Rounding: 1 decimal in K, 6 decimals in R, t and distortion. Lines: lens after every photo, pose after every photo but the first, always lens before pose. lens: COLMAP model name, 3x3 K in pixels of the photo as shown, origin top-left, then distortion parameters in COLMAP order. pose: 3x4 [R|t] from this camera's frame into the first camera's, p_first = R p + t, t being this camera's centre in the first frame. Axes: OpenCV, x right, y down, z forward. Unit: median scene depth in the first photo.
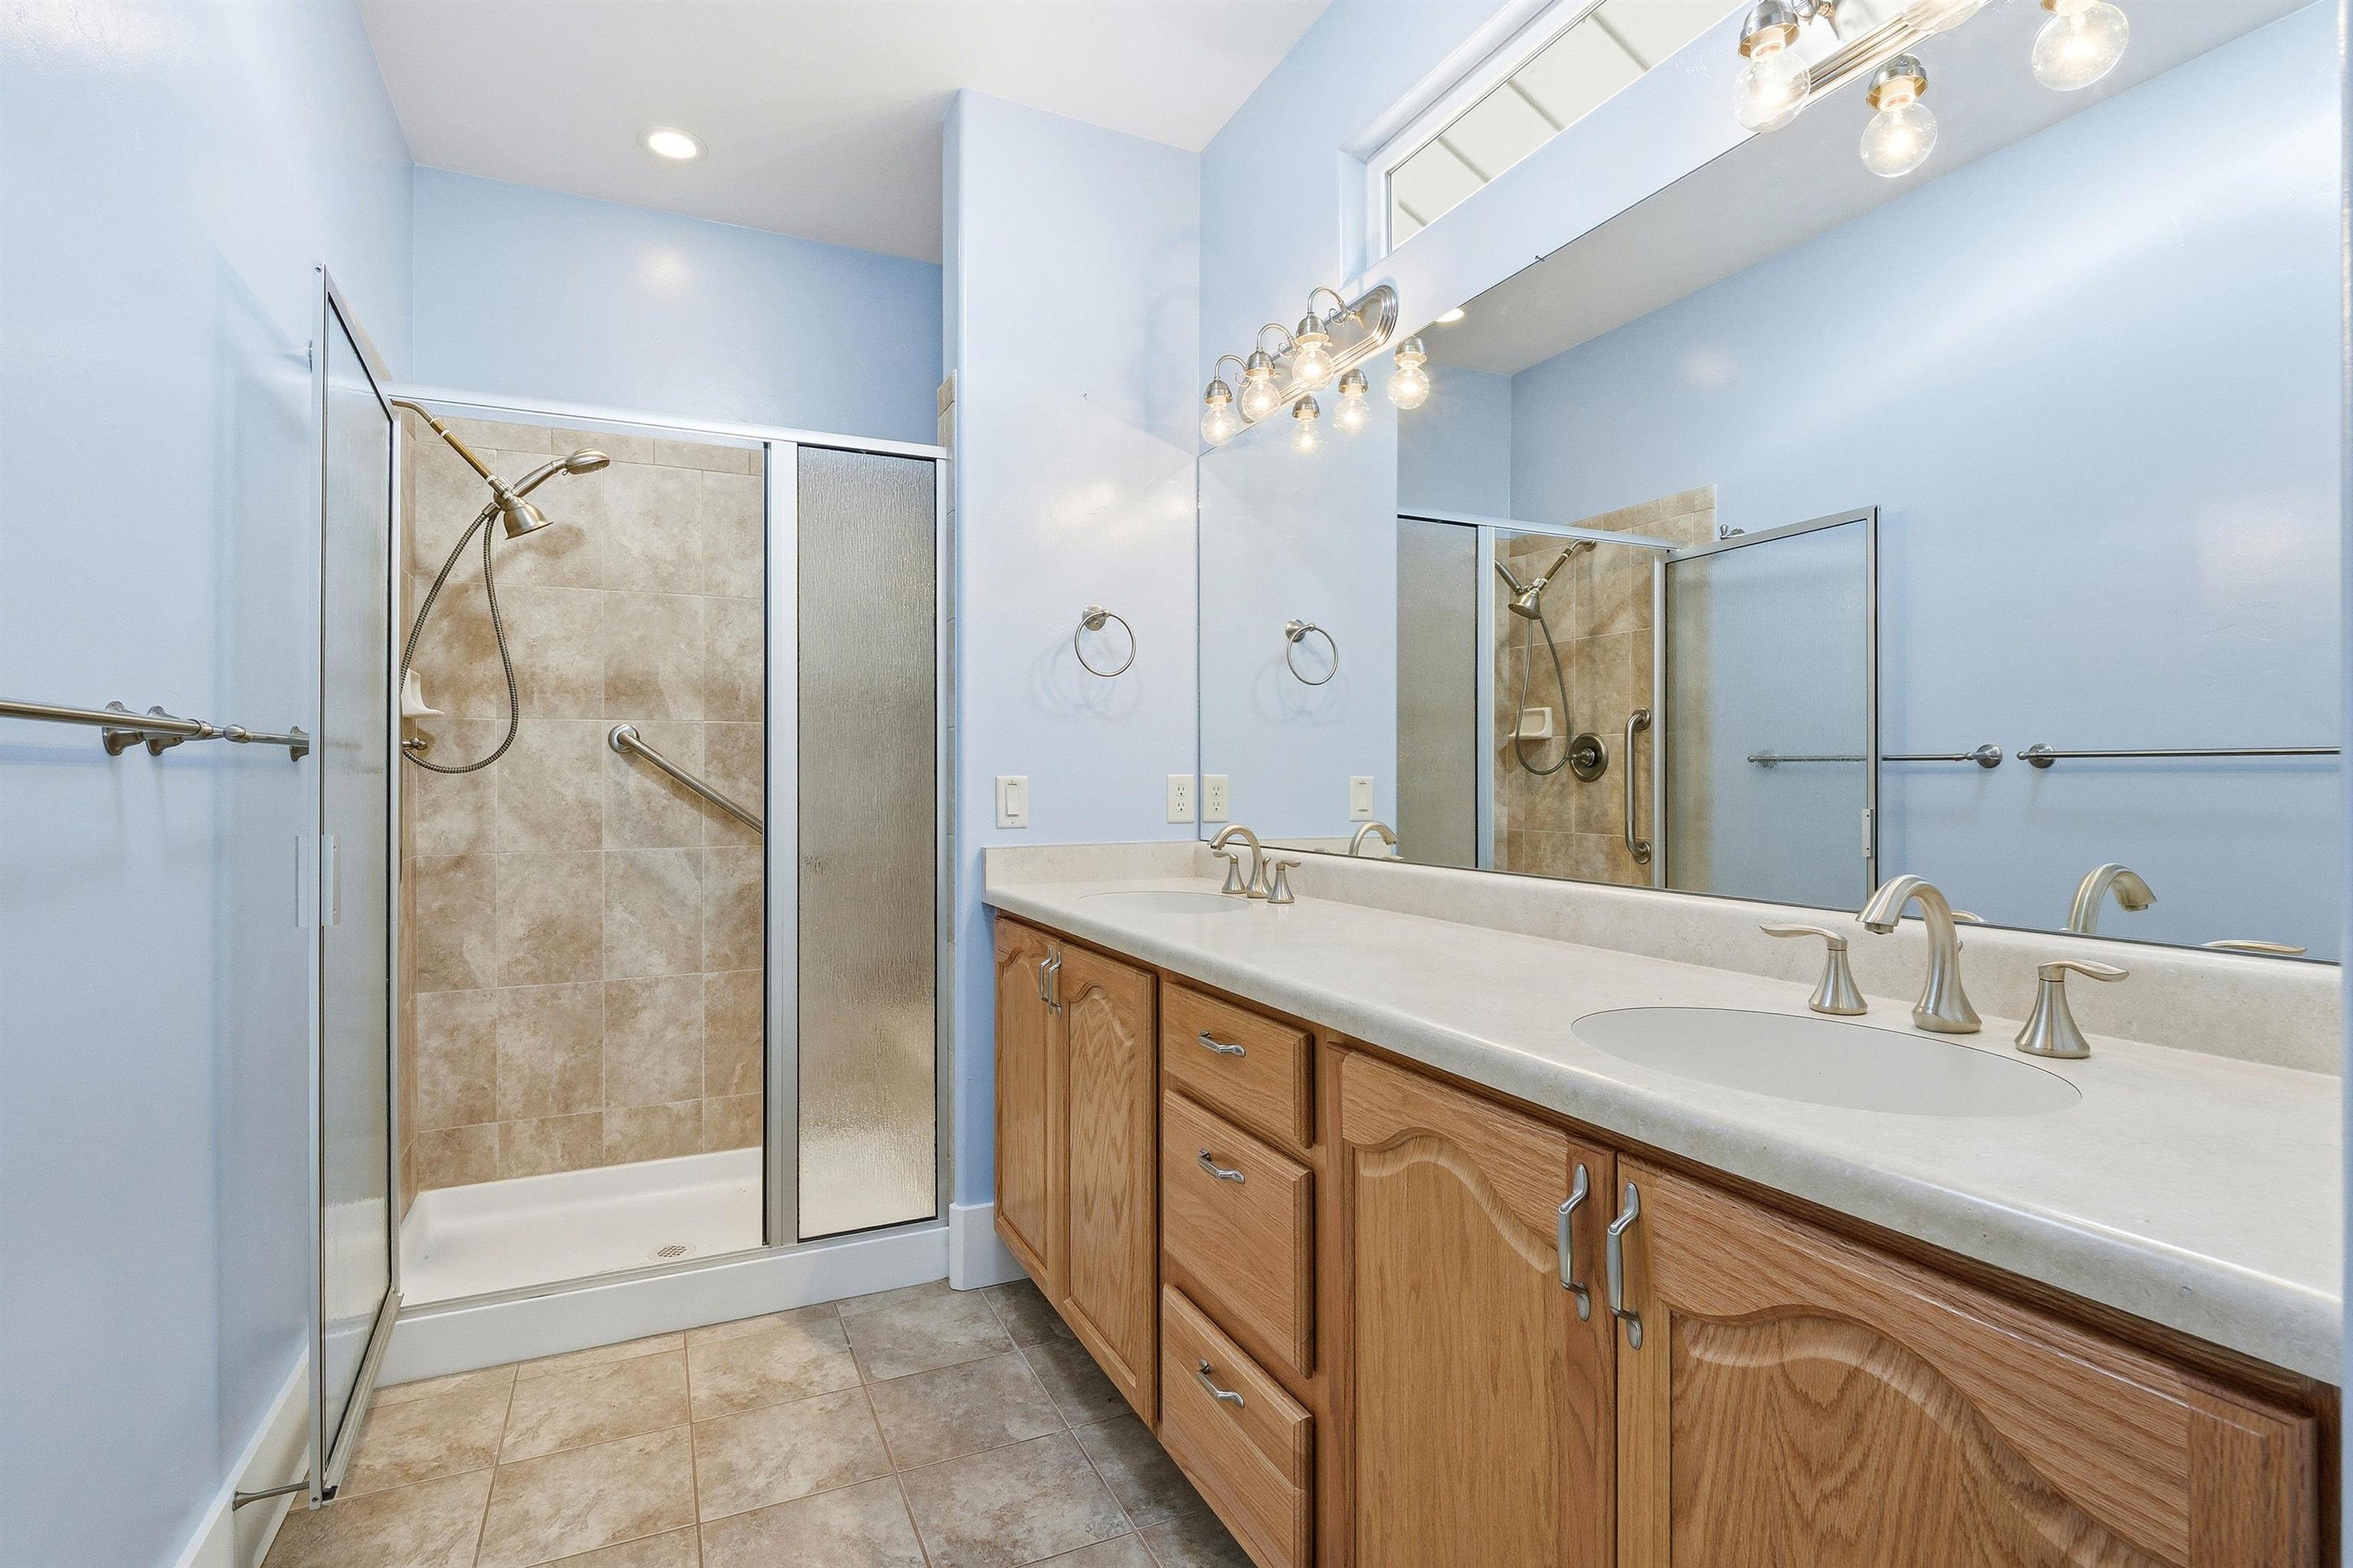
lens RADIAL K [[1123.1, 0, 1176.5], [0, 1123.1, 784.0], [0, 0, 1]] dist [-0.000393, -0.000146]
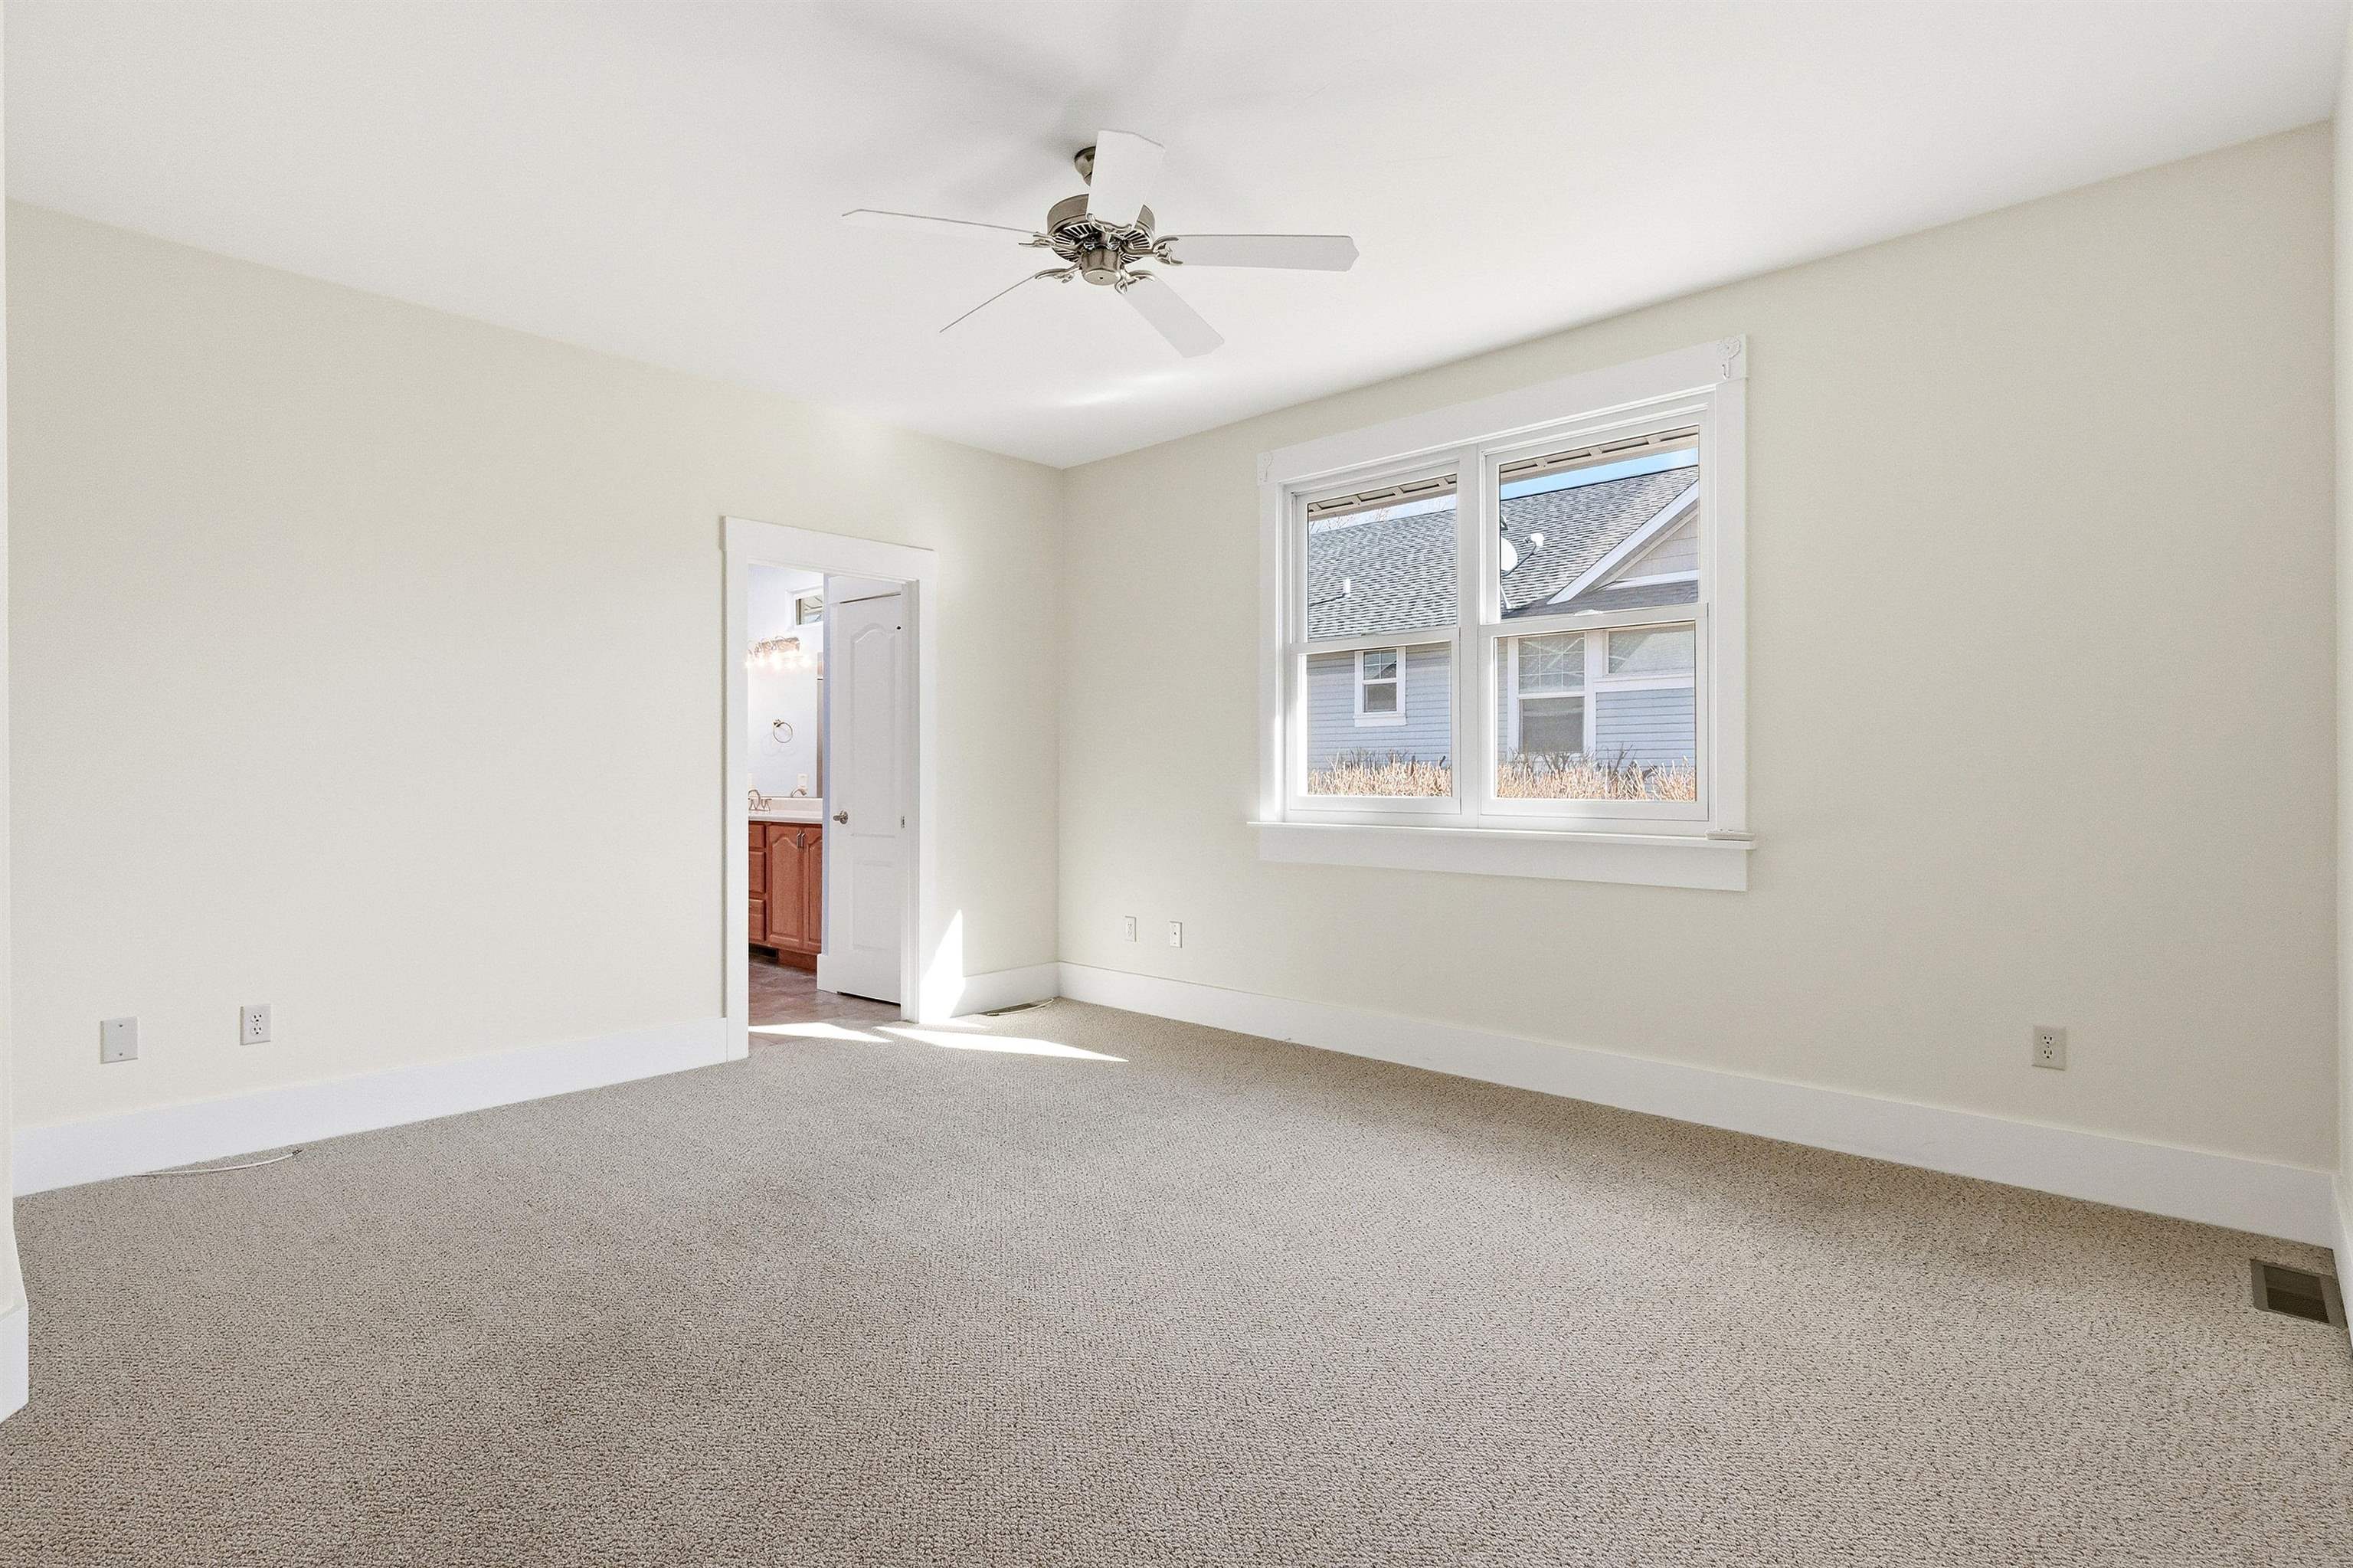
lens RADIAL K [[1123.1, 0, 1176.5], [0, 1123.1, 784.0], [0, 0, 1]] dist [-0.000393, -0.000146]
pose [[0.923564, -0.002408, 0.383437, -0.066444], [0.001225, 0.999994, 0.003328, 0.010230], [-0.383443, -0.002604, 0.923561, -2.725112]]
